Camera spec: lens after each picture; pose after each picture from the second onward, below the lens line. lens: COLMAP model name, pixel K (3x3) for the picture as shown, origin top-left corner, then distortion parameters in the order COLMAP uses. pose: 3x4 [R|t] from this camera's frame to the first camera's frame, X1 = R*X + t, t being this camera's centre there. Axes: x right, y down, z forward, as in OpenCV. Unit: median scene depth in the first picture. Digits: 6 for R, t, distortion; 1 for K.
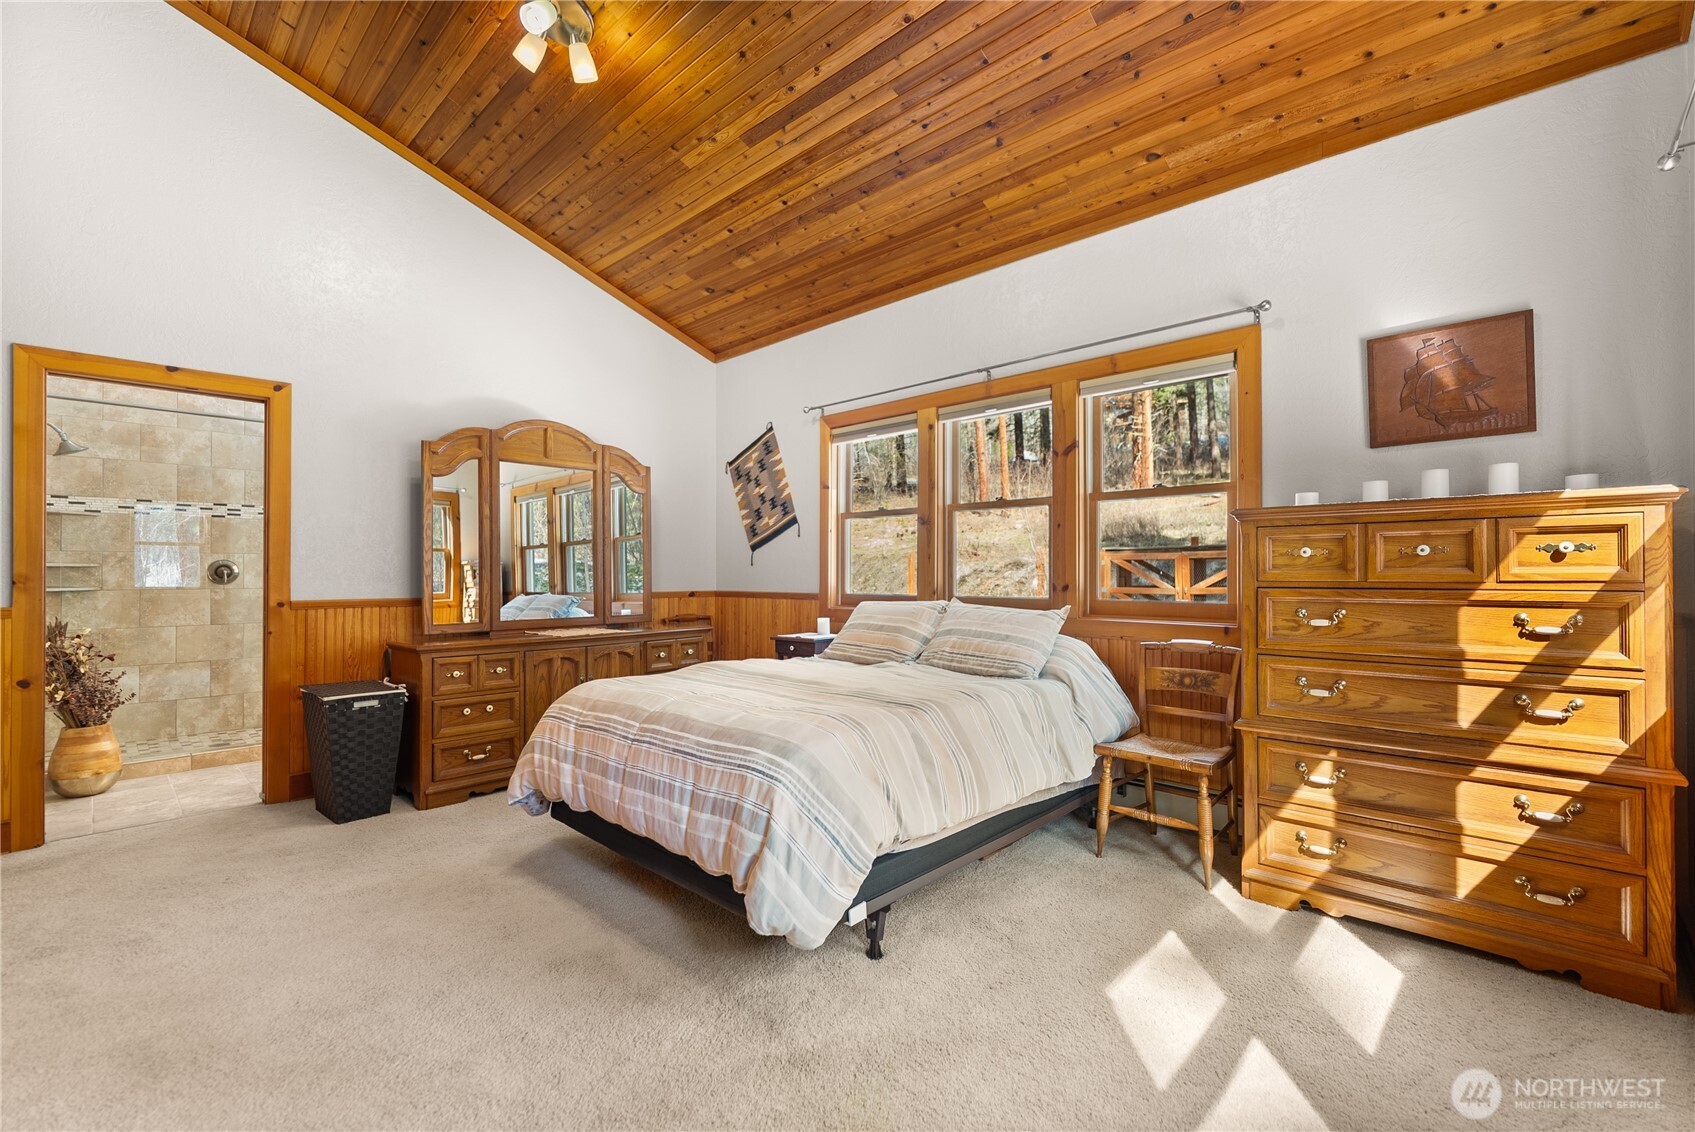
lens RADIAL K [[719.8, 0, 850.2], [0, 719.8, 565.5], [0, 0, 1]] dist [0.000522, -0.000073]
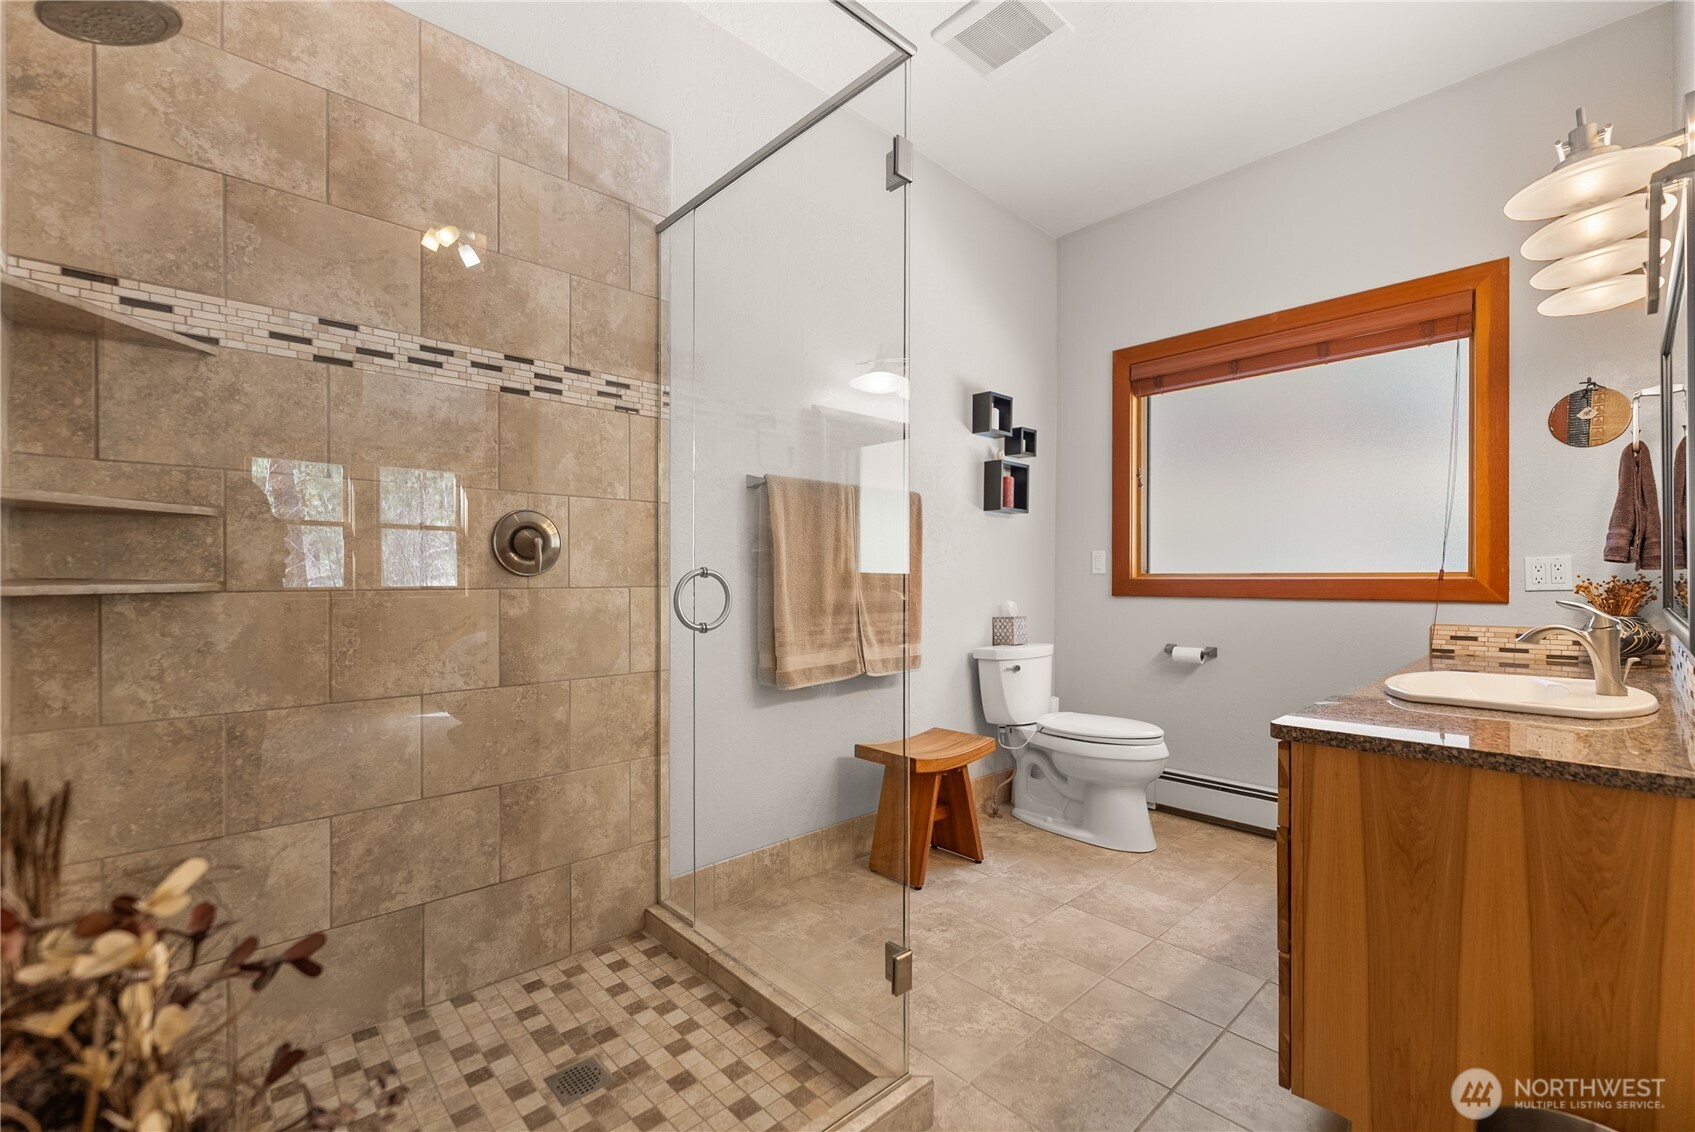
lens RADIAL K [[710.7, 0, 845.1], [0, 710.7, 578.2], [0, 0, 1]] dist [-0.000349, 0.000161]
pose [[0.997869, 0.001882, -0.065221, -0.687812], [-0.000995, 0.999907, 0.013633, 0.022084], [0.065241, -0.013539, 0.997778, 0.650267]]
